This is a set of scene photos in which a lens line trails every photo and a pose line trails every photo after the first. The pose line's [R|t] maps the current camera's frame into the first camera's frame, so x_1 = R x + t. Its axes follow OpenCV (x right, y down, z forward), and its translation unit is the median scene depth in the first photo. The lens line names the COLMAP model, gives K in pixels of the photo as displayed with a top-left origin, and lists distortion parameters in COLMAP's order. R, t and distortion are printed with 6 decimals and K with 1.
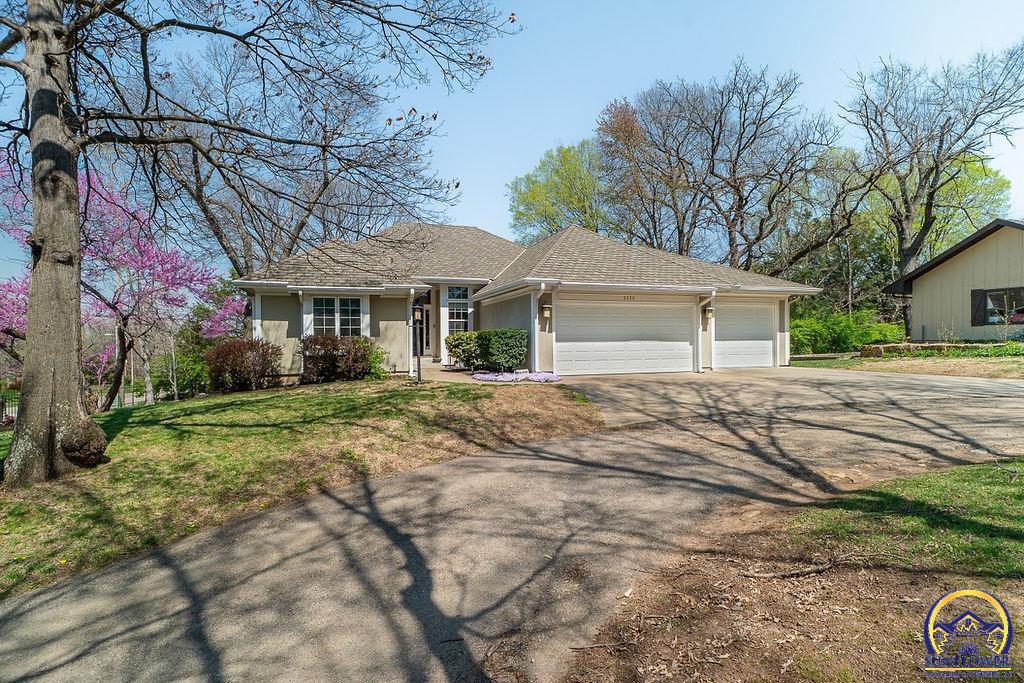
lens RADIAL K [[511.6, 0, 512.0], [0, 511.6, 341.5], [0, 0, 1]] dist [0.005278, 0.000468]
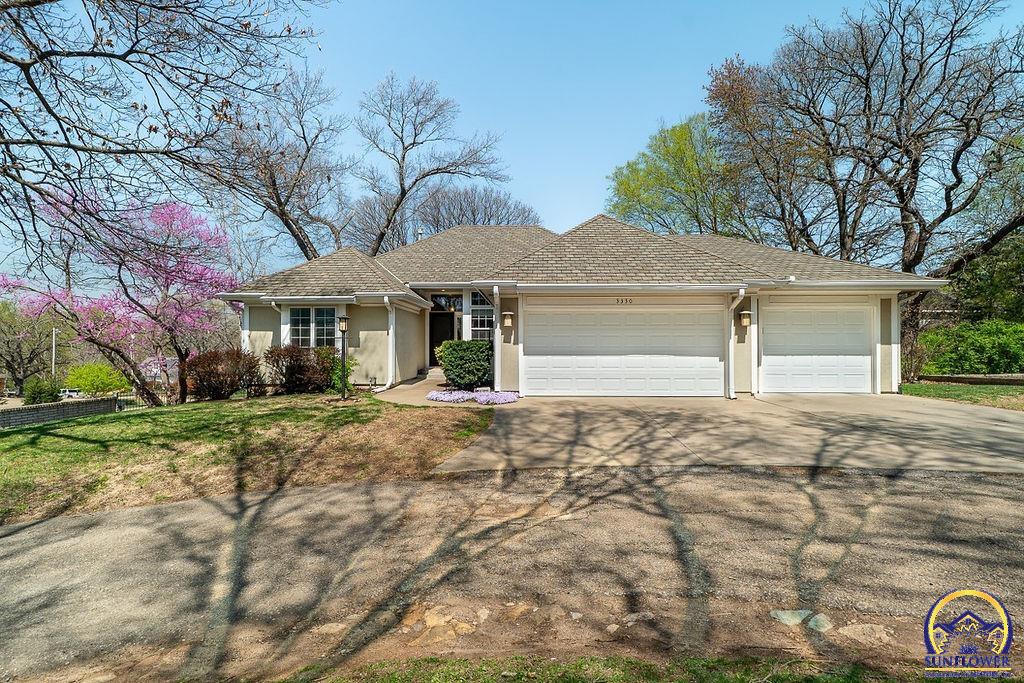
lens RADIAL K [[519.7, 0, 512.0], [0, 519.7, 341.5], [0, 0, 1]] dist [-0.003639, -0.000630]
pose [[0.938727, 0.004192, -0.344635, 0.354703], [-0.007257, 0.999945, -0.007603, -0.015506], [0.344584, 0.009638, 0.938706, 0.195202]]
